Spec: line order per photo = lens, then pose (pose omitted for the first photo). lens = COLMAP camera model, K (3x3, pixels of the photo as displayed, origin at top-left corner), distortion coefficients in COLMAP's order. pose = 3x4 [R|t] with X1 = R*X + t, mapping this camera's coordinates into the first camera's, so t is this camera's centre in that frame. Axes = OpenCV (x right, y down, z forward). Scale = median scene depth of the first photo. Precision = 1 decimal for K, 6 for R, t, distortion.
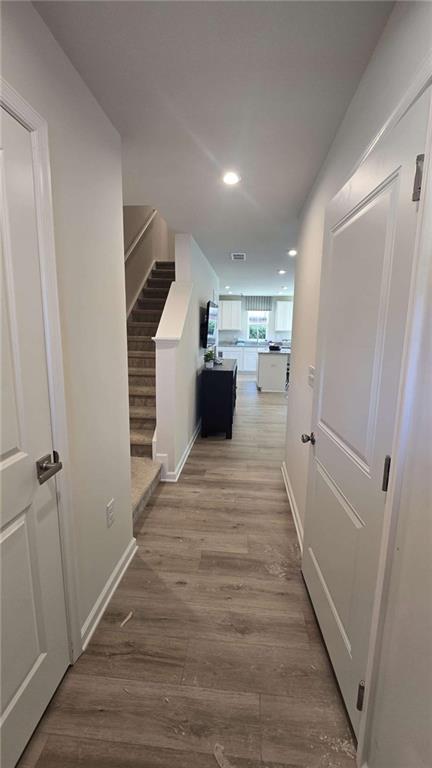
lens RADIAL K [[314.6, 0, 219.1], [0, 314.6, 381.8], [0, 0, 1]] dist [-0.001808, 0.000041]
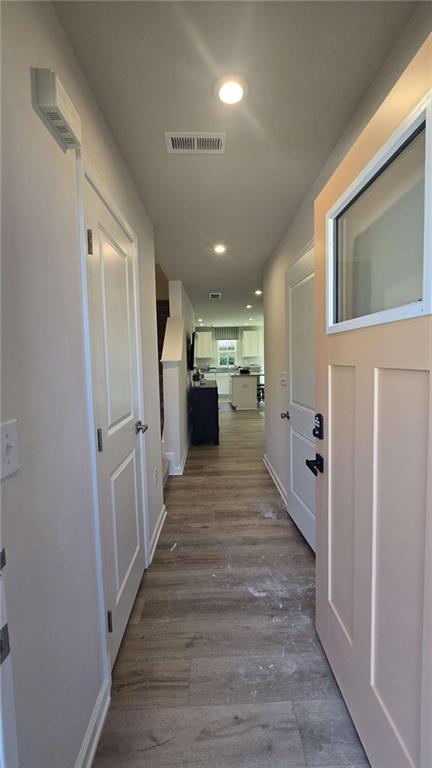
lens RADIAL K [[314.6, 0, 219.1], [0, 314.6, 381.8], [0, 0, 1]] dist [-0.001808, 0.000041]
pose [[0.992762, -0.046496, 0.110729, -0.100928], [0.056908, 0.994057, -0.092805, 0.070228], [-0.105756, 0.098435, 0.989508, -0.254446]]
